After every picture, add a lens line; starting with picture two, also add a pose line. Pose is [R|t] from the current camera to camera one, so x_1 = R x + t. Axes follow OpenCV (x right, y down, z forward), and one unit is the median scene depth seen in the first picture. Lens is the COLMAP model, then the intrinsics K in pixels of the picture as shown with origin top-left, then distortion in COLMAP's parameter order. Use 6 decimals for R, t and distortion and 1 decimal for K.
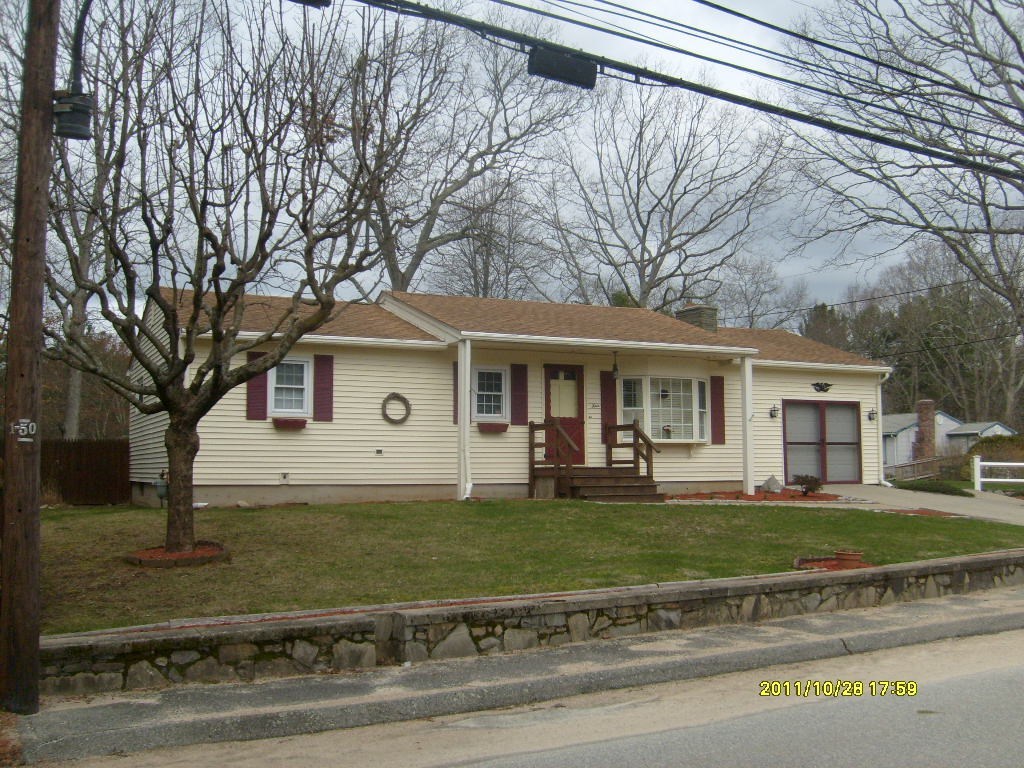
lens RADIAL K [[1061.1, 0, 506.8], [0, 1061.1, 389.9], [0, 0, 1]] dist [-0.158467, 0.146737]
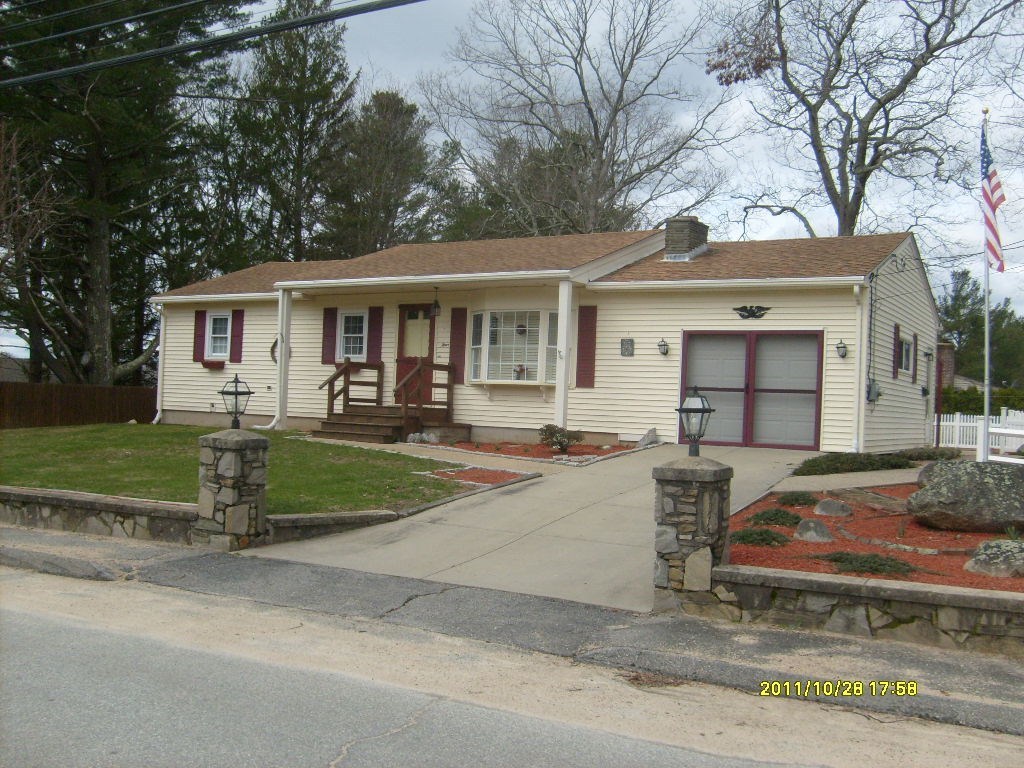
lens RADIAL K [[1061.1, 0, 506.8], [0, 1061.1, 389.9], [0, 0, 1]] dist [-0.158467, 0.146737]
pose [[0.544915, 0.010140, -0.838430, 0.944637], [0.021109, 0.999444, 0.025807, 0.033192], [0.838226, -0.031761, 0.544398, 0.536445]]
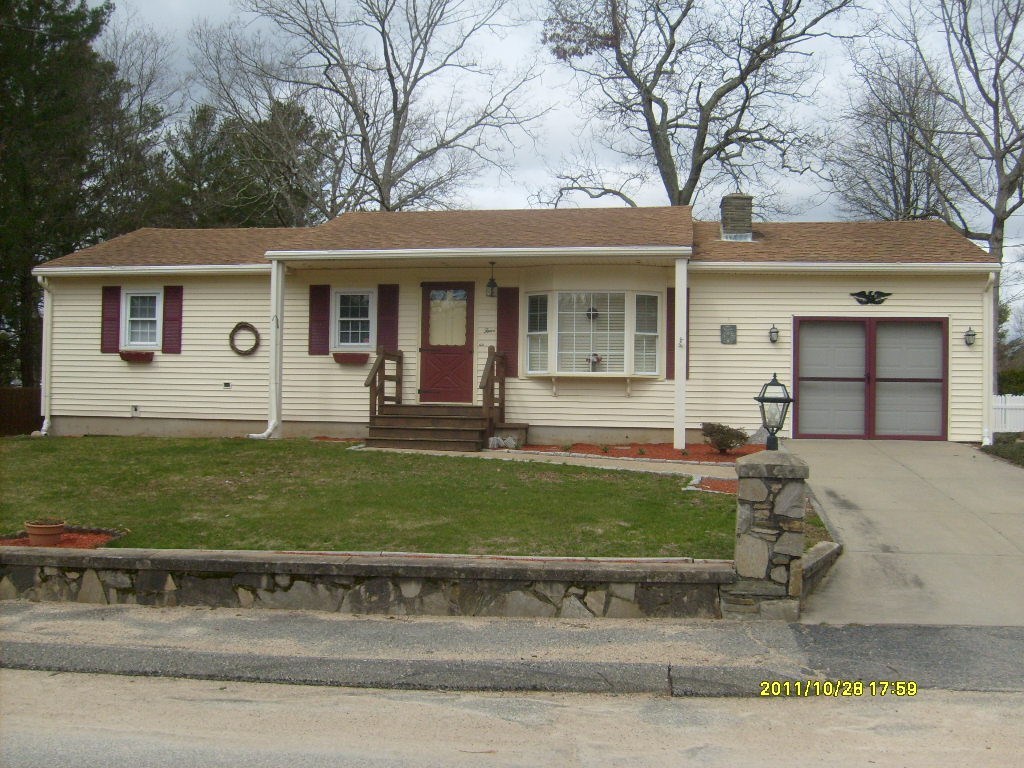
lens RADIAL K [[1061.1, 0, 506.8], [0, 1061.1, 389.9], [0, 0, 1]] dist [-0.158467, 0.146737]
pose [[0.818367, 0.008196, -0.574637, 0.577137], [0.024685, 0.998474, 0.049396, 0.020992], [0.574165, -0.054609, 0.816916, 0.349669]]
